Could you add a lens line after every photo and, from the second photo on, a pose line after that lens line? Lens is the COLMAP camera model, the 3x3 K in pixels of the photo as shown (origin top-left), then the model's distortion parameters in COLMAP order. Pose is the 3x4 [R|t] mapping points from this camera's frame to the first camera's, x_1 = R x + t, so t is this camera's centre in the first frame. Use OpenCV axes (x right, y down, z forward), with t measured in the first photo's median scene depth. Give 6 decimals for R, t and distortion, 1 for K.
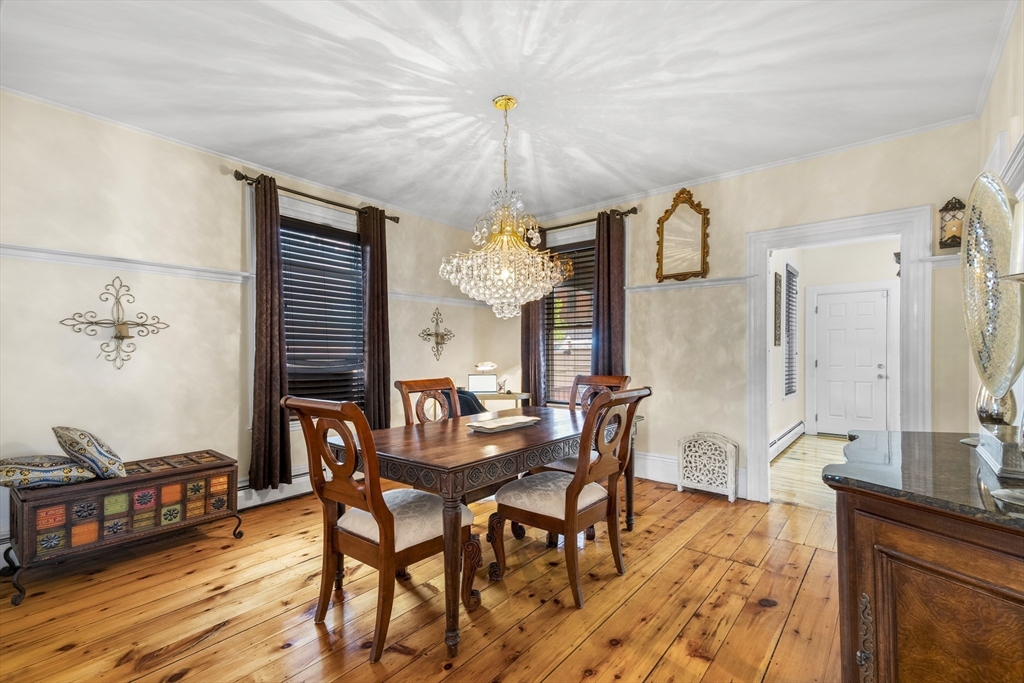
lens RADIAL K [[463.7, 0, 505.9], [0, 463.7, 352.1], [0, 0, 1]] dist [0.047139, 0.000090]
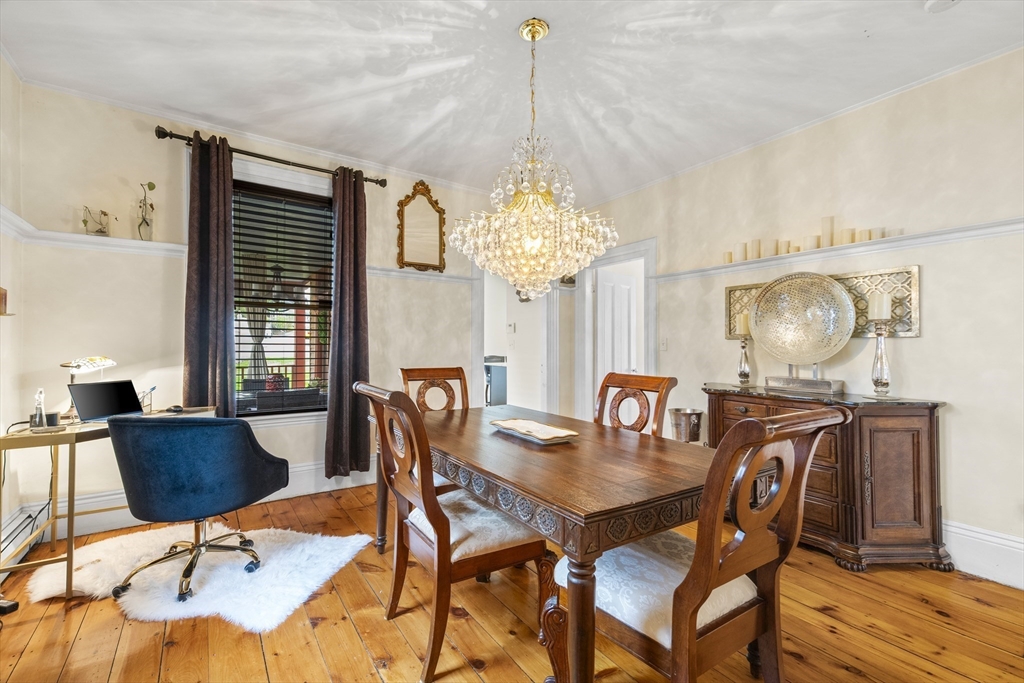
lens RADIAL K [[448.1, 0, 510.8], [0, 448.1, 338.4], [0, 0, 1]] dist [0.034130, -0.000394]
pose [[0.281197, 0.015414, 0.959526, -0.528699], [-0.011905, 0.999850, -0.012572, 0.002098], [-0.959576, -0.007888, 0.281339, 0.577758]]
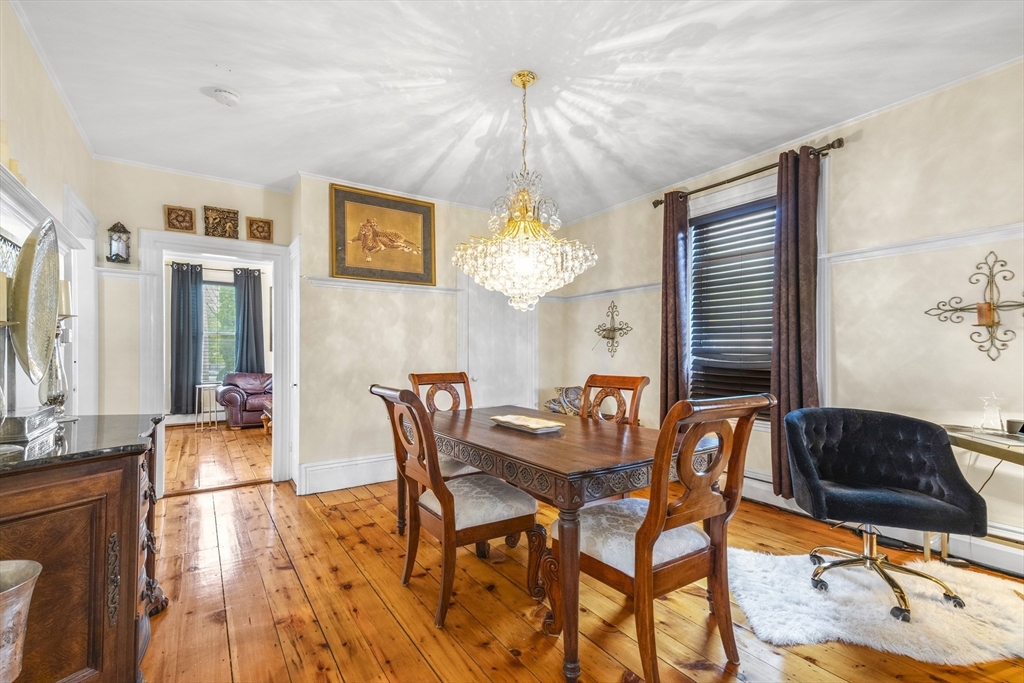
lens RADIAL K [[457.4, 0, 506.3], [0, 457.4, 345.7], [0, 0, 1]] dist [0.041874, -0.000285]
pose [[-0.291416, -0.001134, -0.956596, 0.625753], [0.010943, 0.999930, -0.004519, -0.000956], [0.956534, -0.011784, -0.291383, 0.868244]]
